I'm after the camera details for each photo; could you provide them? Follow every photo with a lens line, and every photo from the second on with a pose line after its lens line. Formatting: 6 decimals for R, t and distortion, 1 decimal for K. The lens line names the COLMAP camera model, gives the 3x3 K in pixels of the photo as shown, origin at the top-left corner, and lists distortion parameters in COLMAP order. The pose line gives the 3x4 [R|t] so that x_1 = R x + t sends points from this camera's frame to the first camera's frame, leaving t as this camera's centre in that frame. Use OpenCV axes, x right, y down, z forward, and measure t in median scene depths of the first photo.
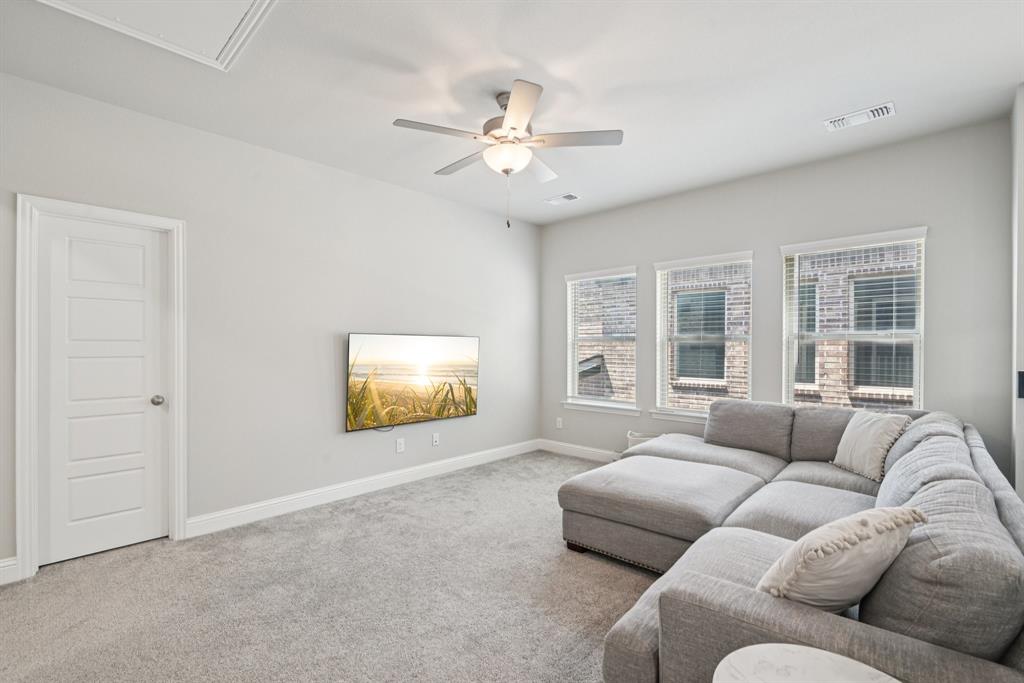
lens RADIAL K [[467.4, 0, 511.3], [0, 467.4, 340.2], [0, 0, 1]] dist [0.002543, -0.000984]
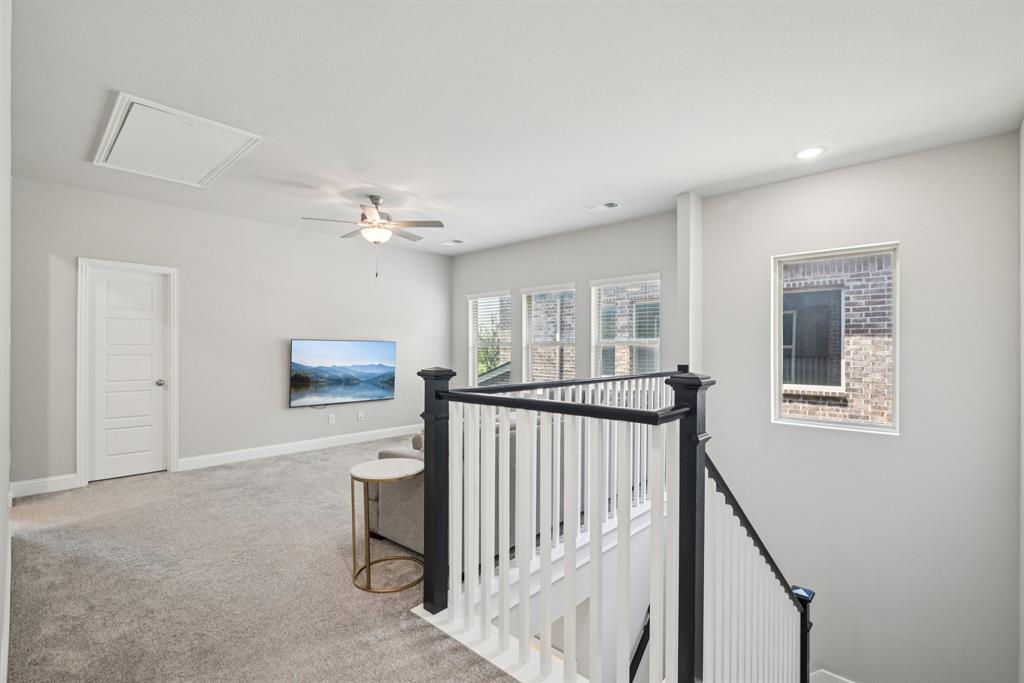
lens RADIAL K [[467.4, 0, 509.9], [0, 467.4, 341.9], [0, 0, 1]] dist [0.002543, -0.000984]
pose [[0.999931, 0.002606, 0.011475, 0.402363], [-0.002582, 0.999994, -0.002105, -0.008256], [-0.011480, 0.002075, 0.999932, -0.589145]]
